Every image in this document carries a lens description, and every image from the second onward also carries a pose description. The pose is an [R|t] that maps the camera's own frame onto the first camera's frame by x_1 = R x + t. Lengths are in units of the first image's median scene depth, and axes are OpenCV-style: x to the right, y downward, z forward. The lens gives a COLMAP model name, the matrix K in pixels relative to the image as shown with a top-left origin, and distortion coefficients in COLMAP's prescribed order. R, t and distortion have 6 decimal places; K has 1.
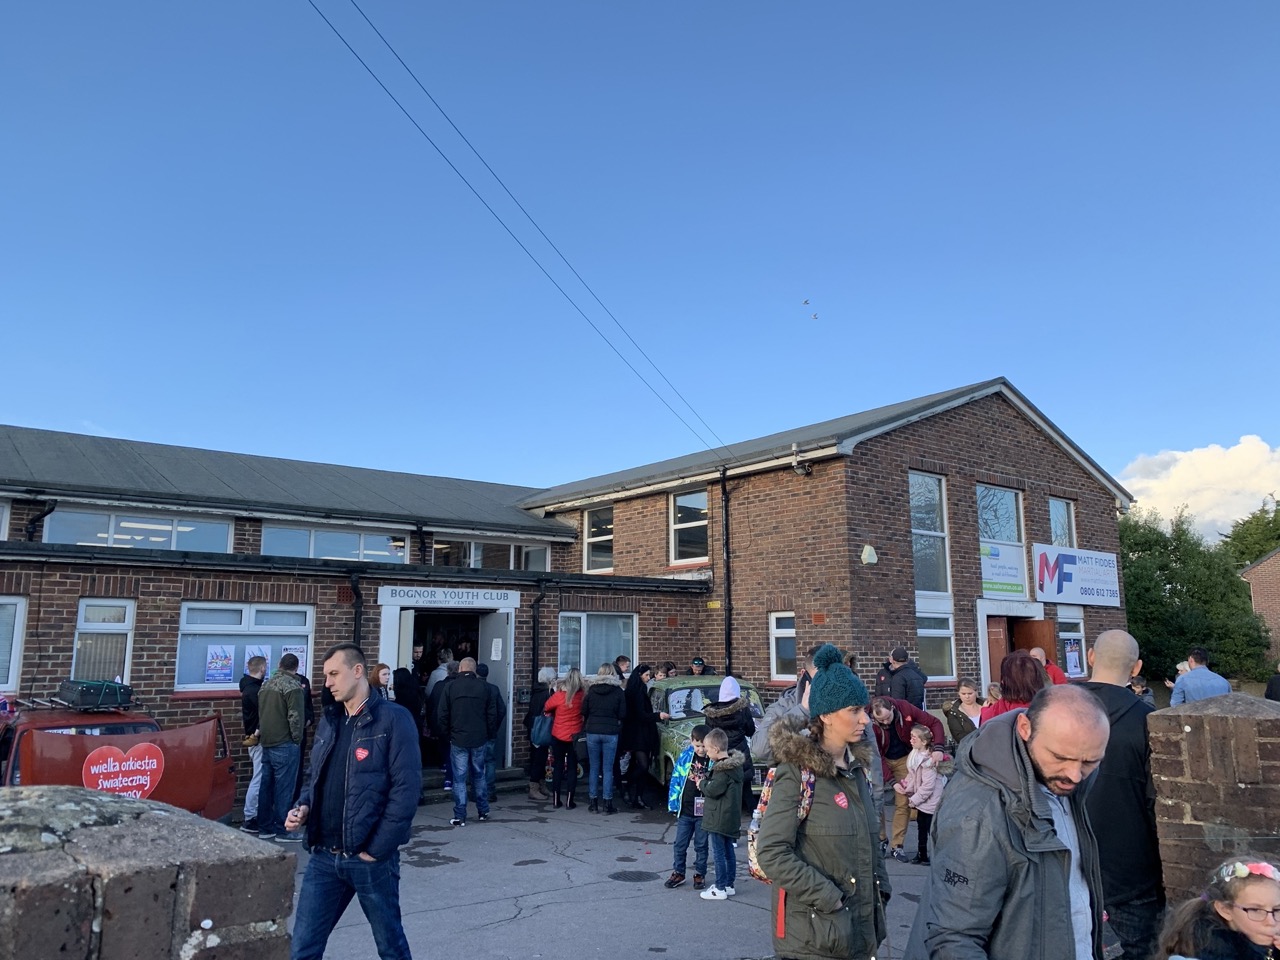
lens RADIAL K [[964.8, 0, 640.0], [0, 964.8, 480.0], [0, 0, 1]] dist [0.054666, -0.052629]
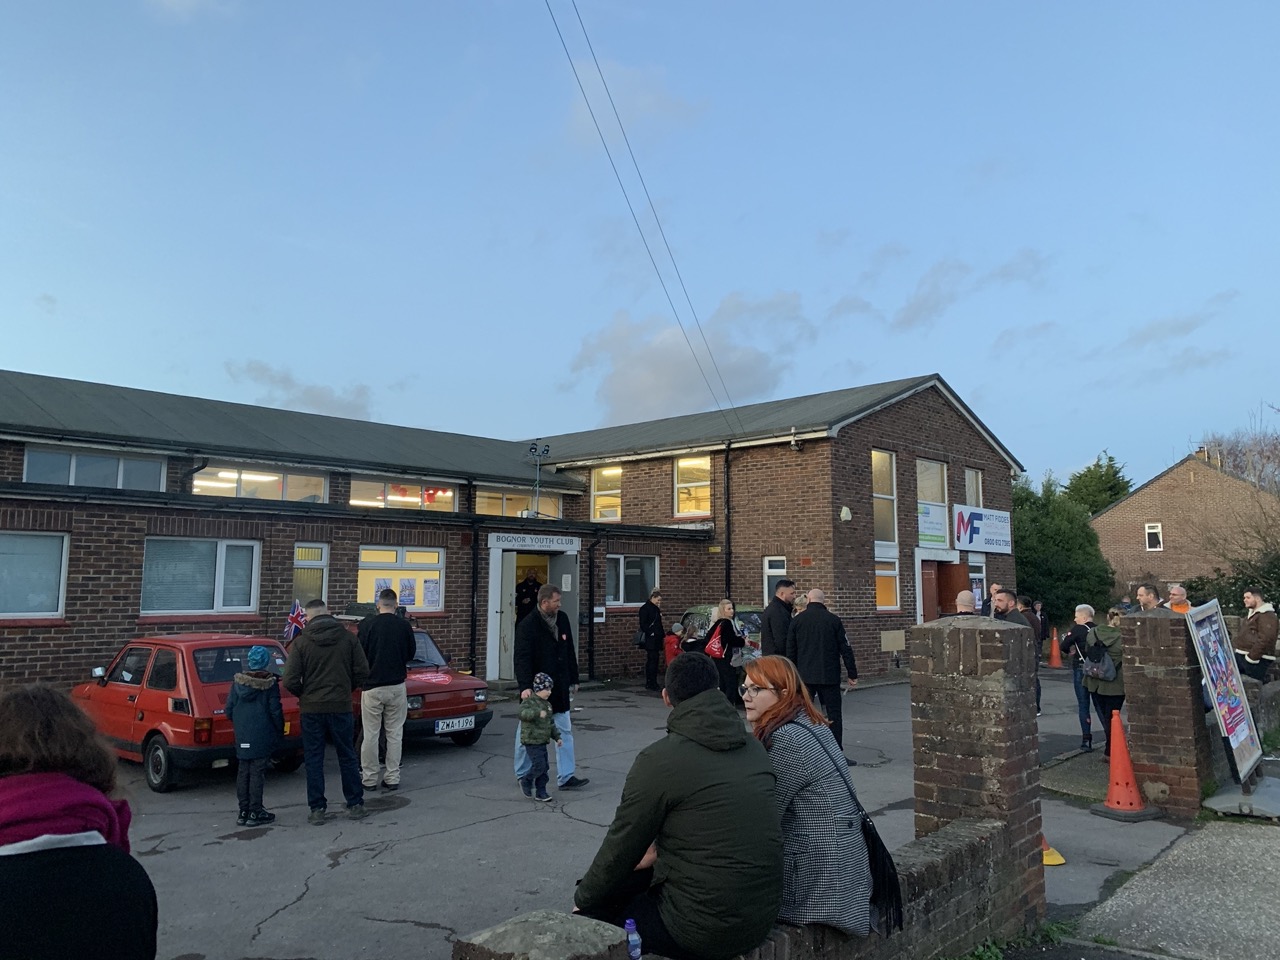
lens RADIAL K [[960.1, 0, 636.7], [0, 960.1, 465.1], [0, 0, 1]] dist [0.109449, -0.190378]
pose [[0.991071, 0.023730, 0.131208, -0.198271], [-0.030277, 0.998382, 0.048132, -0.039216], [-0.129853, -0.051675, 0.990186, -0.231737]]
